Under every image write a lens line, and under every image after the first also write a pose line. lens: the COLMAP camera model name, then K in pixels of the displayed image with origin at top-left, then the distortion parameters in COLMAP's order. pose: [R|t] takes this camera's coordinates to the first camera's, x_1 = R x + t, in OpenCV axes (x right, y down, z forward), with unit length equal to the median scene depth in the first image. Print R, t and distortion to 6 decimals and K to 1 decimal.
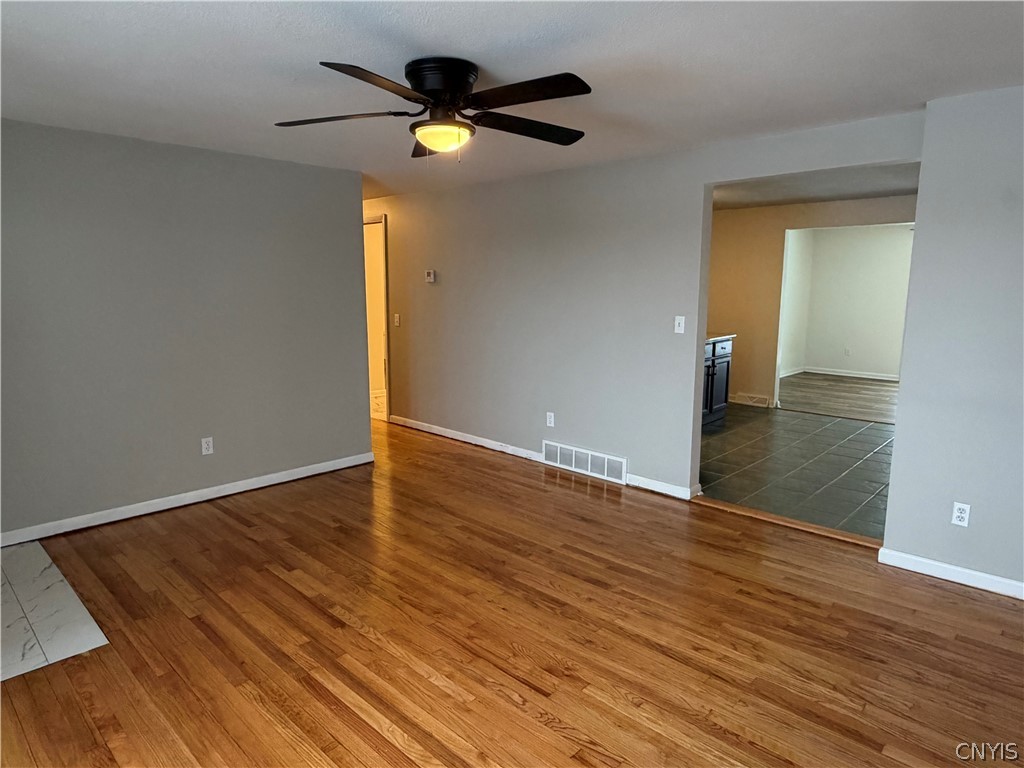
lens RADIAL K [[626.5, 0, 509.8], [0, 626.5, 380.5], [0, 0, 1]] dist [-0.000820, 0.002307]
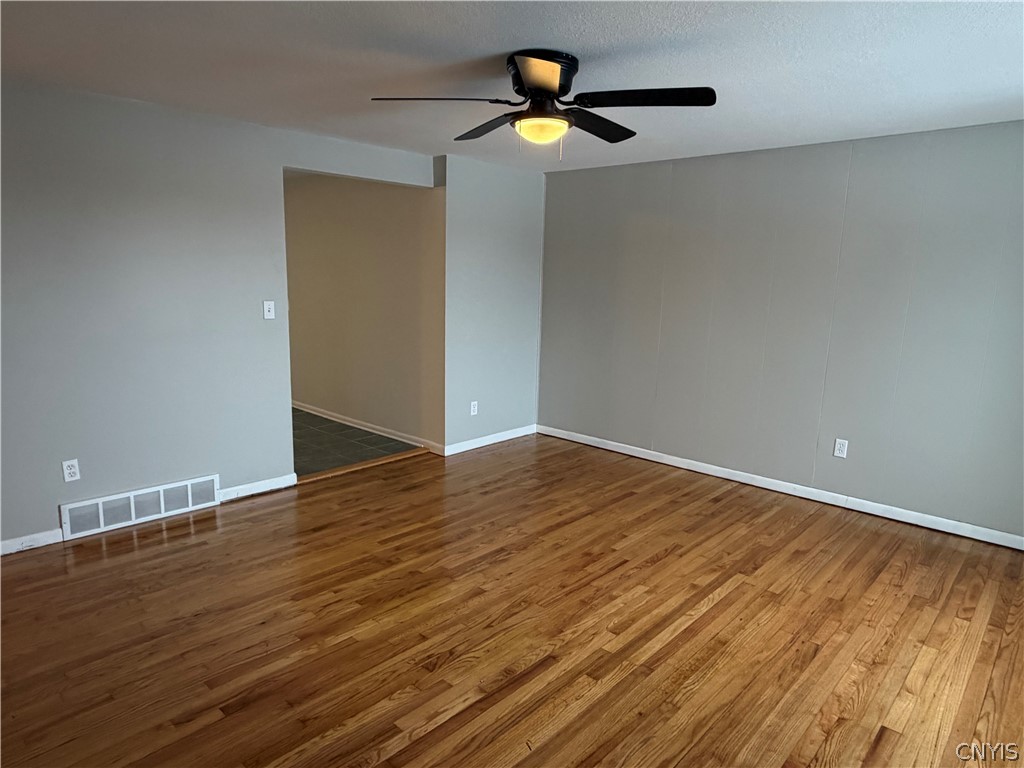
lens RADIAL K [[626.5, 0, 509.8], [0, 626.5, 386.8], [0, 0, 1]] dist [-0.000820, 0.002307]
pose [[-0.008362, -0.179063, 0.983802, -0.790104], [0.128290, 0.975514, 0.178645, -0.112914], [-0.991701, 0.127706, 0.014814, 0.730327]]
